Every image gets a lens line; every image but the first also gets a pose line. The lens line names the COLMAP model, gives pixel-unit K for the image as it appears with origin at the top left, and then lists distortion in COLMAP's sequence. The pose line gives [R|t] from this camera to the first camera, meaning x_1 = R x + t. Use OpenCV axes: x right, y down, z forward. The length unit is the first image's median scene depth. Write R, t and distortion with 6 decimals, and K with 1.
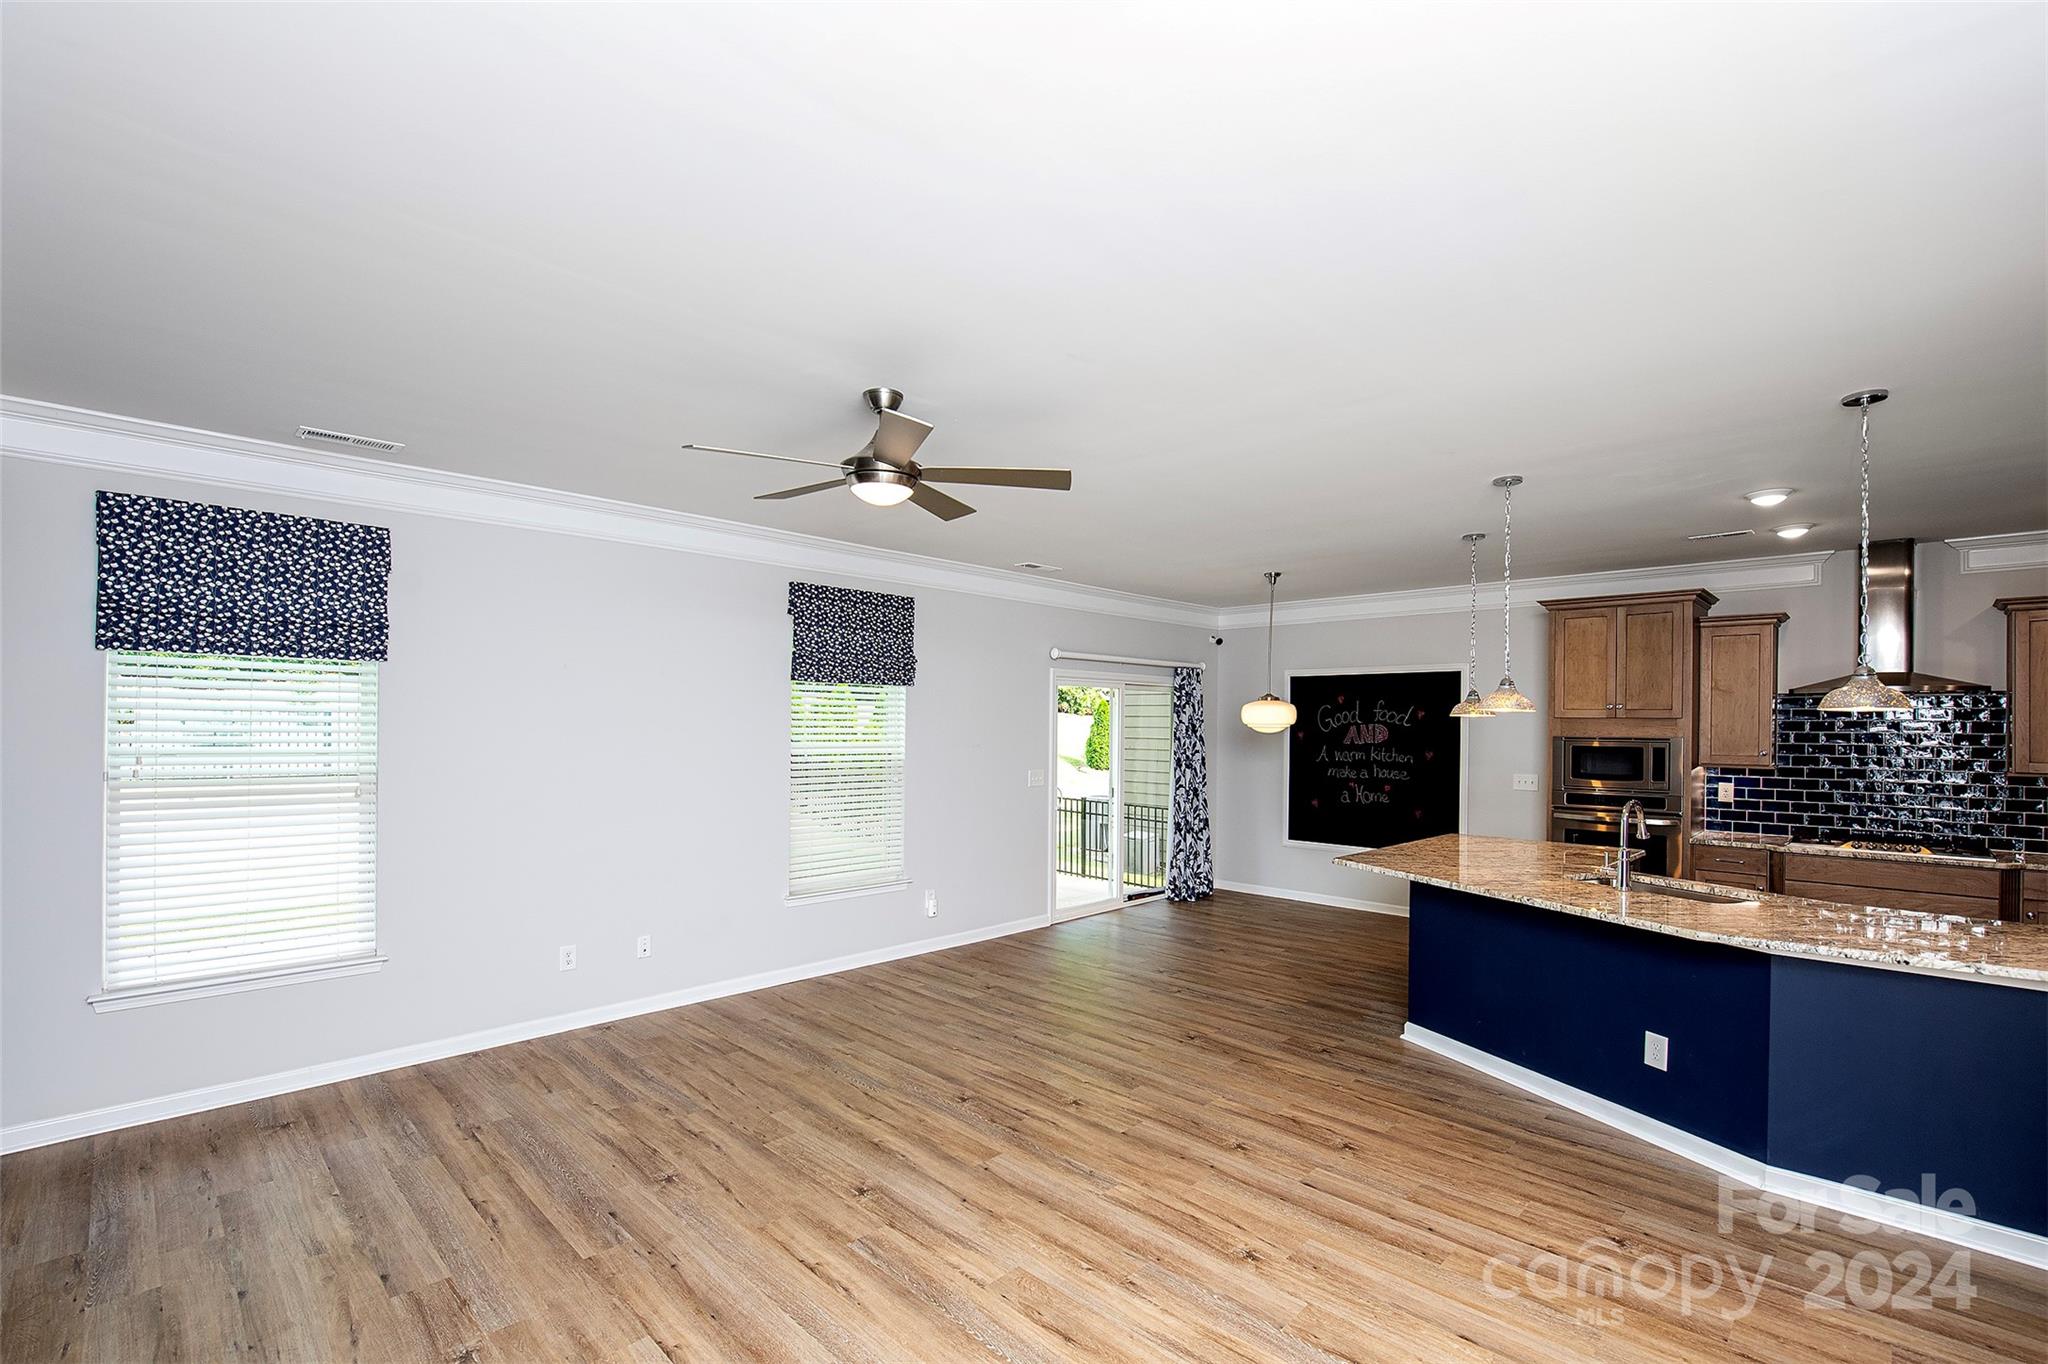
lens RADIAL K [[916.0, 0, 1029.1], [0, 916.0, 726.3], [0, 0, 1]] dist [-0.010353, -0.001217]
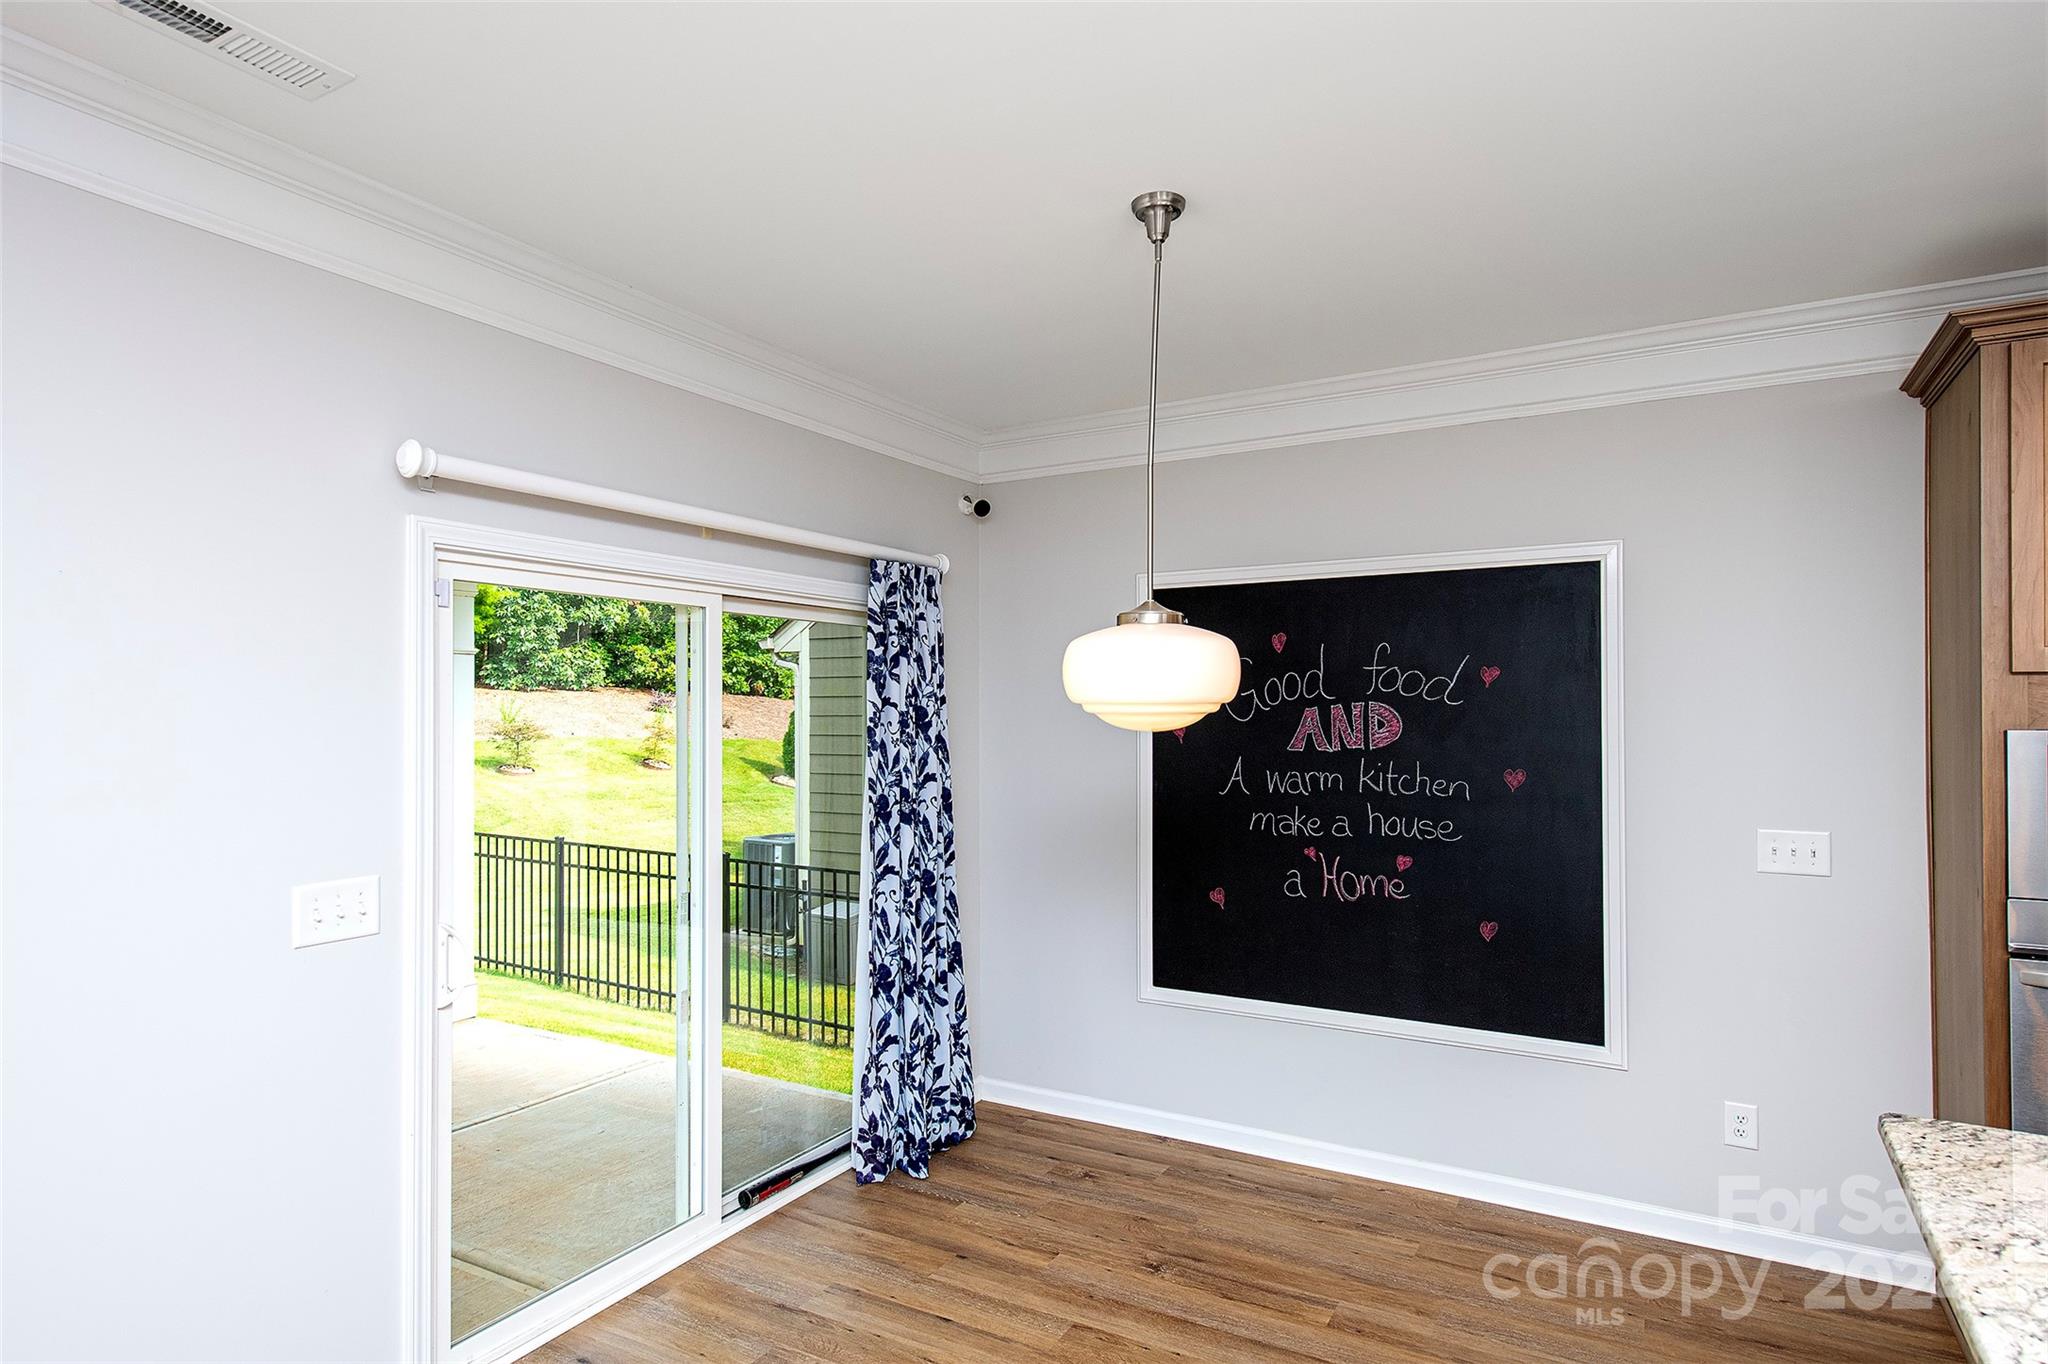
lens RADIAL K [[1114.7, 0, 1027.6], [0, 1114.7, 694.9], [0, 0, 1]] dist [0.023017, 0.000165]
pose [[0.969013, -0.008981, 0.246845, 0.107880], [0.013152, 0.999797, -0.015252, 0.000062], [-0.246658, 0.018026, 0.968935, 0.534842]]
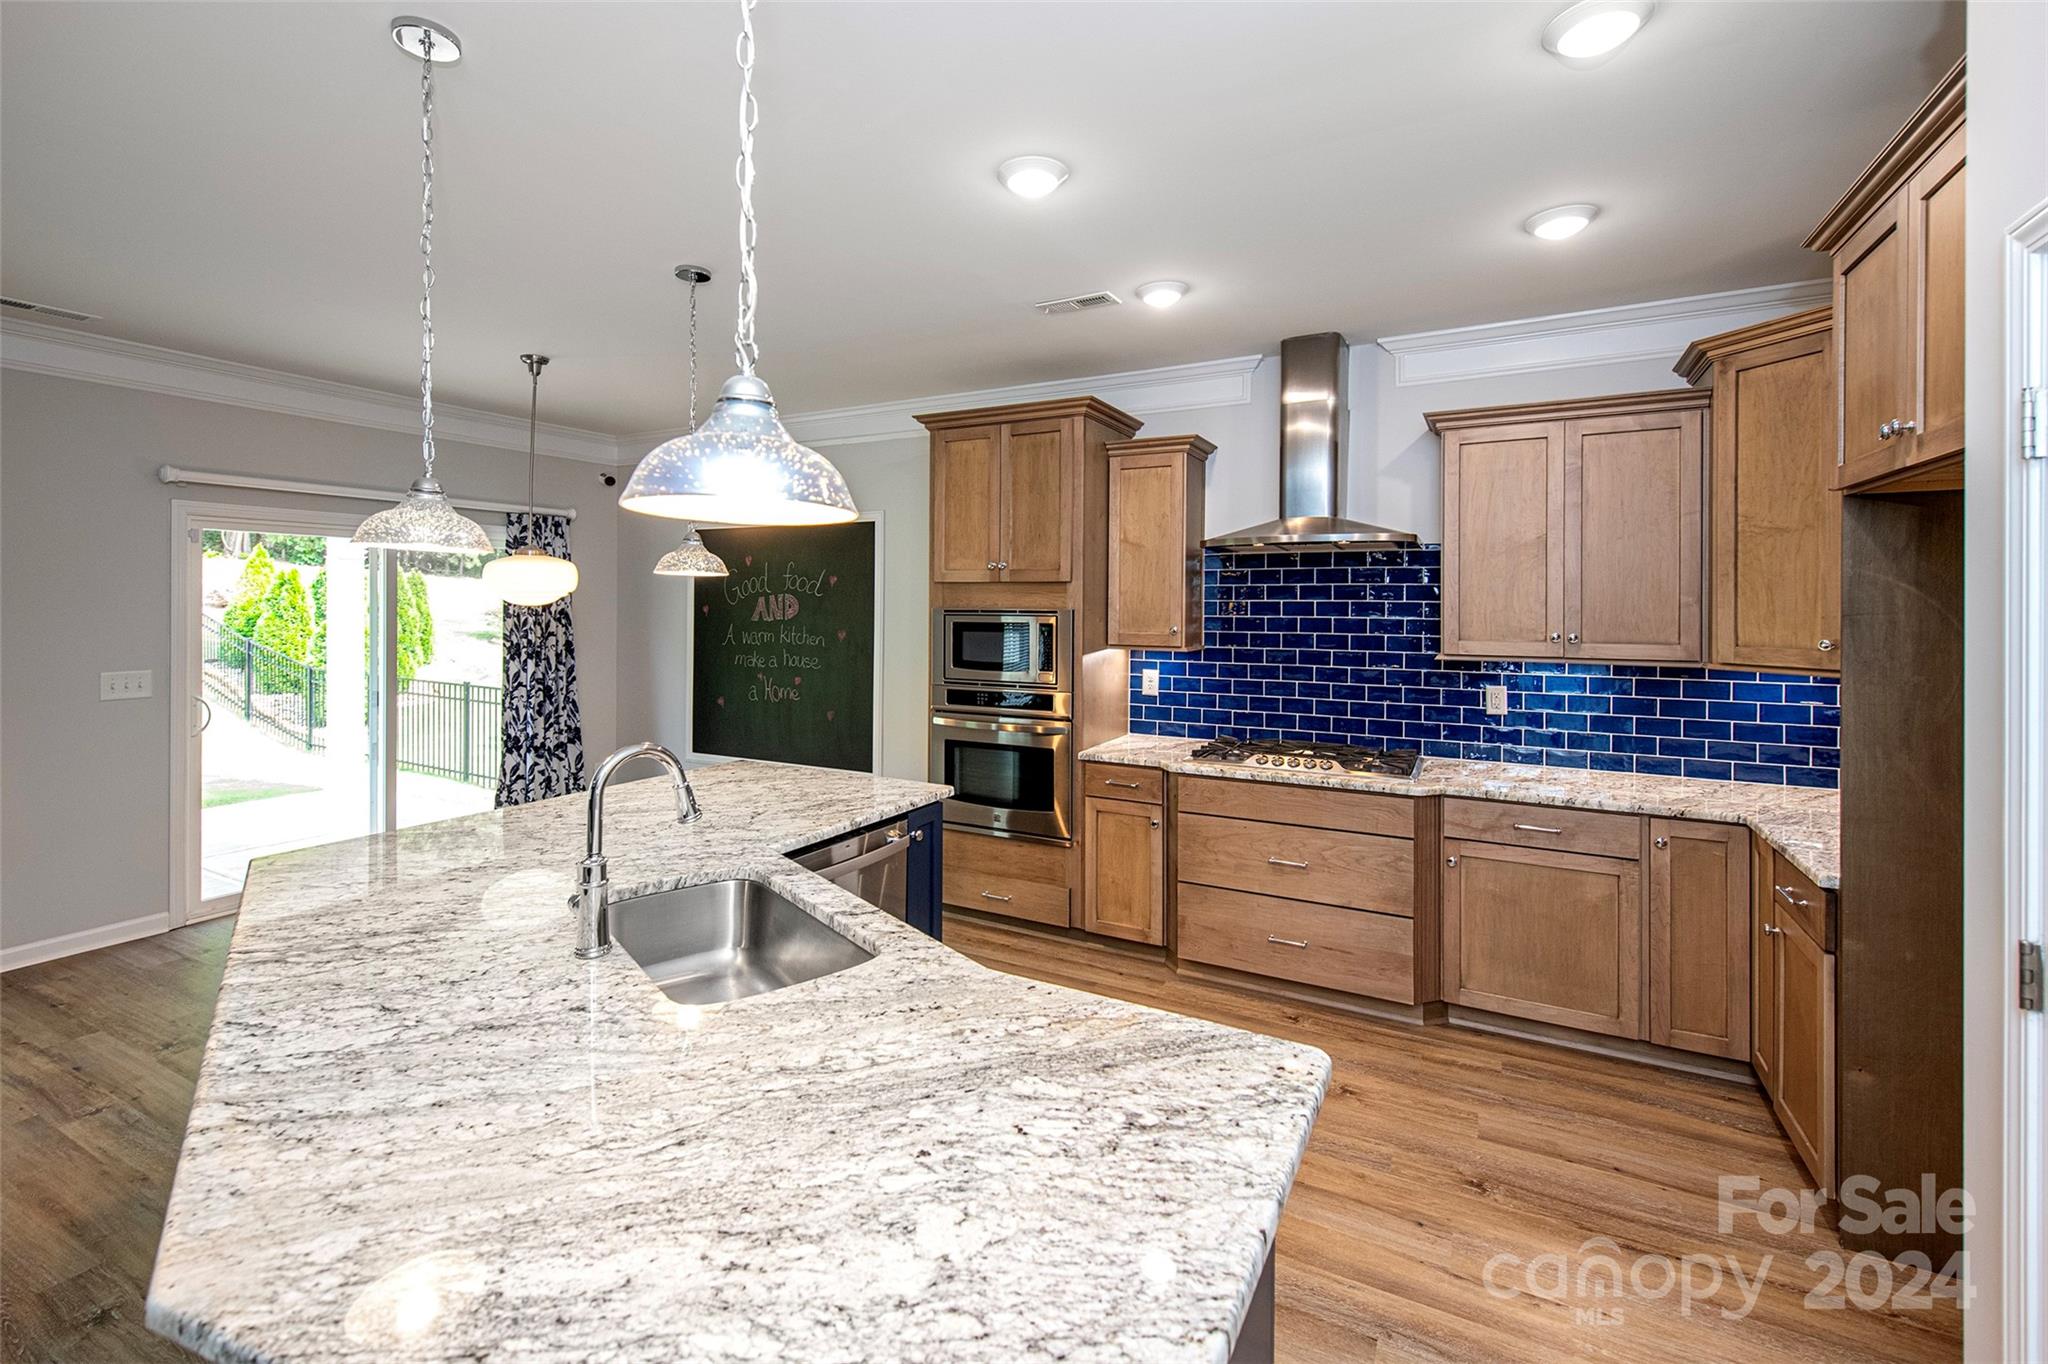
lens RADIAL K [[882.9, 0, 1023.3], [0, 882.9, 599.3], [0, 0, 1]] dist [0.002129, 0.000001]
pose [[0.957793, -0.003460, 0.287439, 0.339369], [0.004673, 0.999983, -0.003531, 0.004982], [-0.287422, 0.004726, 0.957792, 0.250310]]
